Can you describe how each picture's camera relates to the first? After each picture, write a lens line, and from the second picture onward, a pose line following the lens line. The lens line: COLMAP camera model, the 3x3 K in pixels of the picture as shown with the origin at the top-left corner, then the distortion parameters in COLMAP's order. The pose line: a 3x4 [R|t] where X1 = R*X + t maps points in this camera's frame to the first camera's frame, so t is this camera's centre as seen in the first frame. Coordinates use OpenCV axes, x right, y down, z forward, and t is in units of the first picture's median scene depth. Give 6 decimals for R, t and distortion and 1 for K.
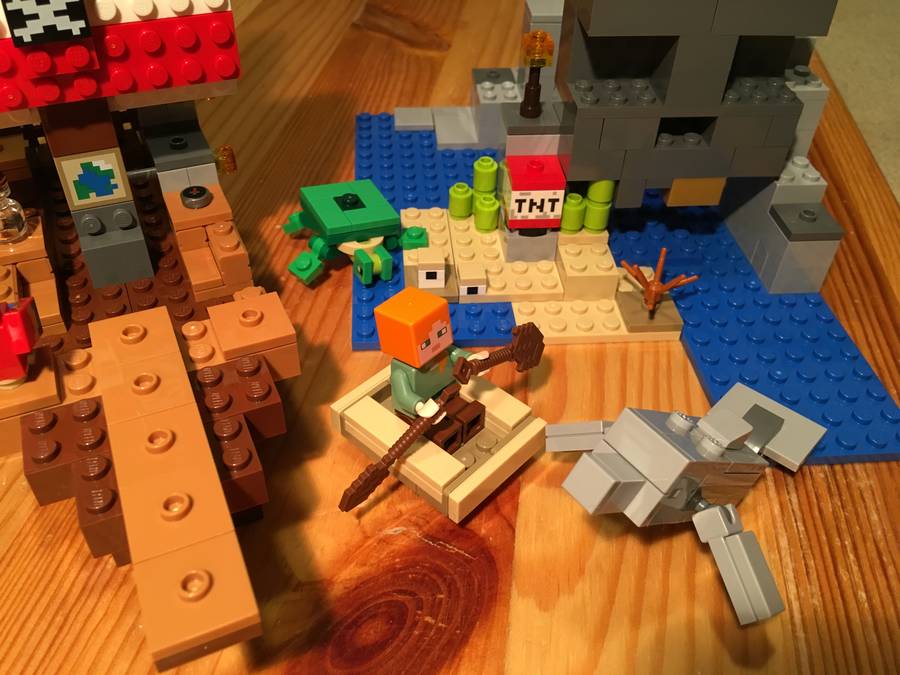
lens RADIAL K [[784.5, 0, 449.4], [0, 784.5, 344.1], [0, 0, 1]] dist [0.112867, -0.210639]
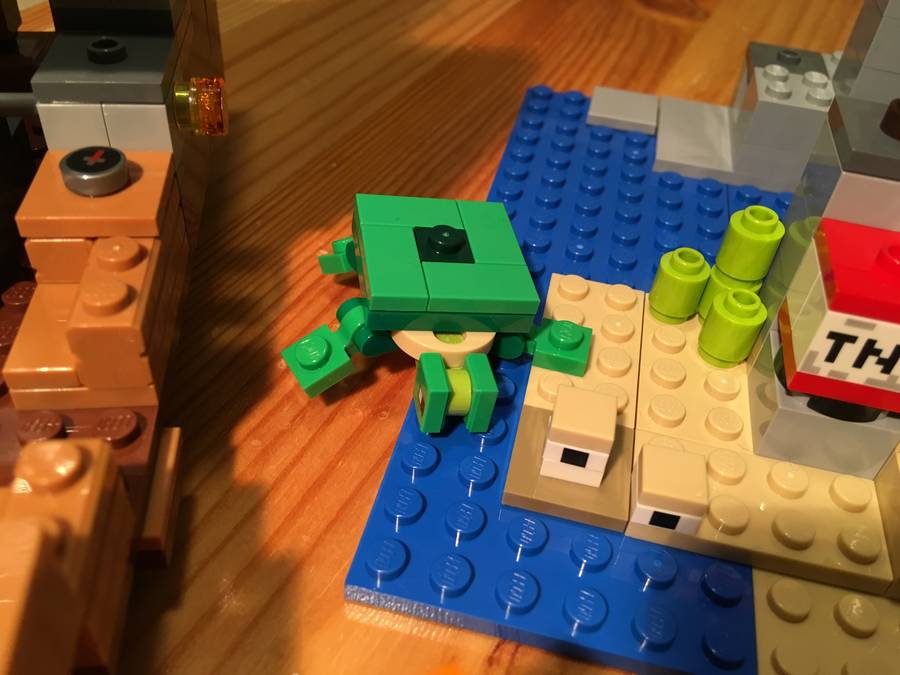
lens RADIAL K [[796.4, 0, 450.0], [0, 796.4, 337.5], [0, 0, 1]] dist [0.116317, -0.220267]
pose [[0.952633, 0.236491, -0.191214, -0.019592], [-0.238822, 0.971000, 0.011103, -0.137350], [0.188294, 0.035089, 0.981486, 0.556113]]
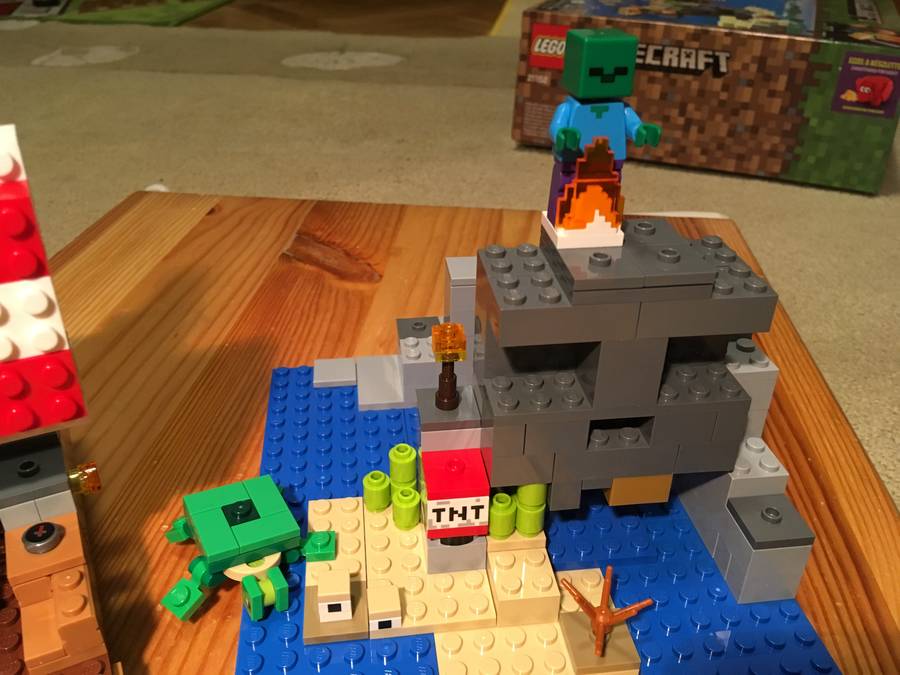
lens RADIAL K [[781.1, 0, 449.1], [0, 781.1, 341.3], [0, 0, 1]] dist [0.114924, -0.198159]
pose [[0.998744, -0.036239, 0.034605, 0.077919], [0.041944, 0.982457, -0.181711, -0.204187], [-0.027413, 0.182934, 0.982743, 0.128238]]
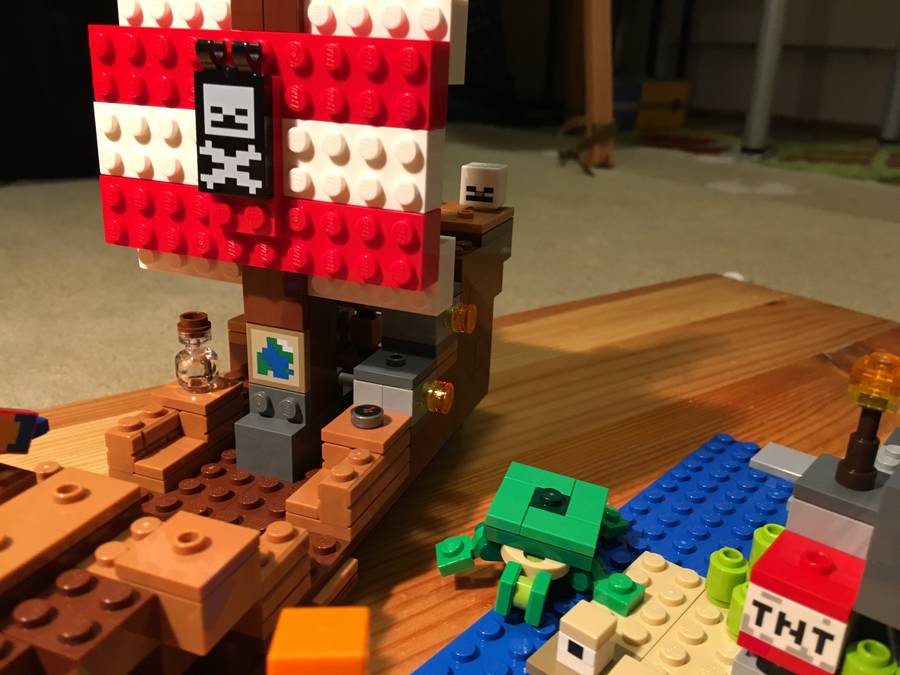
lens RADIAL K [[784.5, 0, 449.4], [0, 784.5, 344.1], [0, 0, 1]] dist [0.112867, -0.210639]
pose [[0.703191, 0.243717, -0.667926, 0.265335], [-0.485047, 0.851304, -0.200026, -0.117236], [0.519858, 0.464632, 0.716844, 0.381464]]
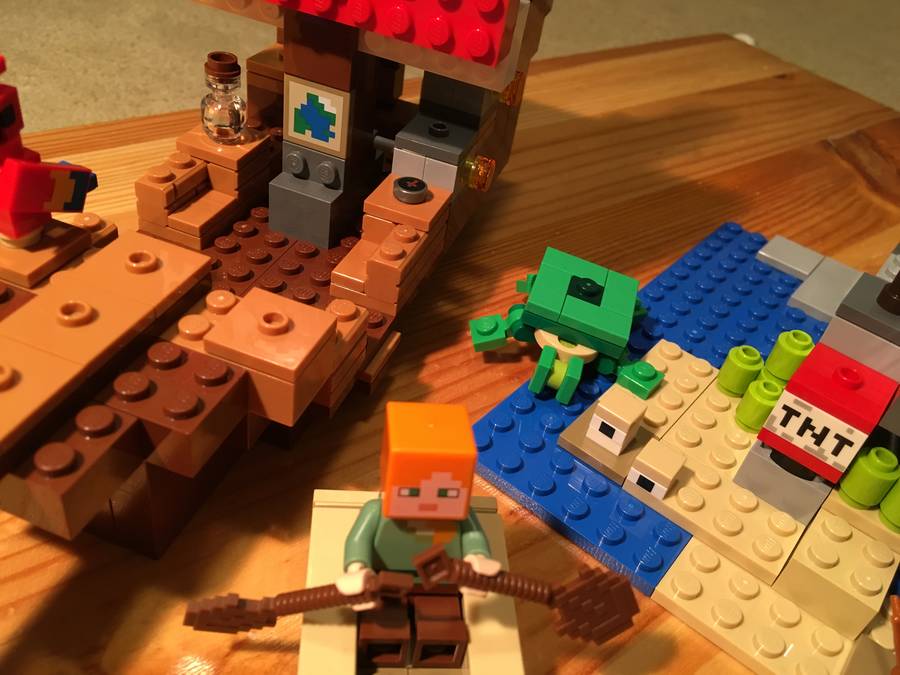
lens RADIAL K [[784.5, 0, 449.4], [0, 784.5, 344.1], [0, 0, 1]] dist [0.112867, -0.210639]
pose [[0.718519, 0.500555, -0.482882, 0.171479], [-0.549825, 0.833991, 0.046385, -0.104941], [0.425937, 0.232172, 0.874456, 0.318228]]
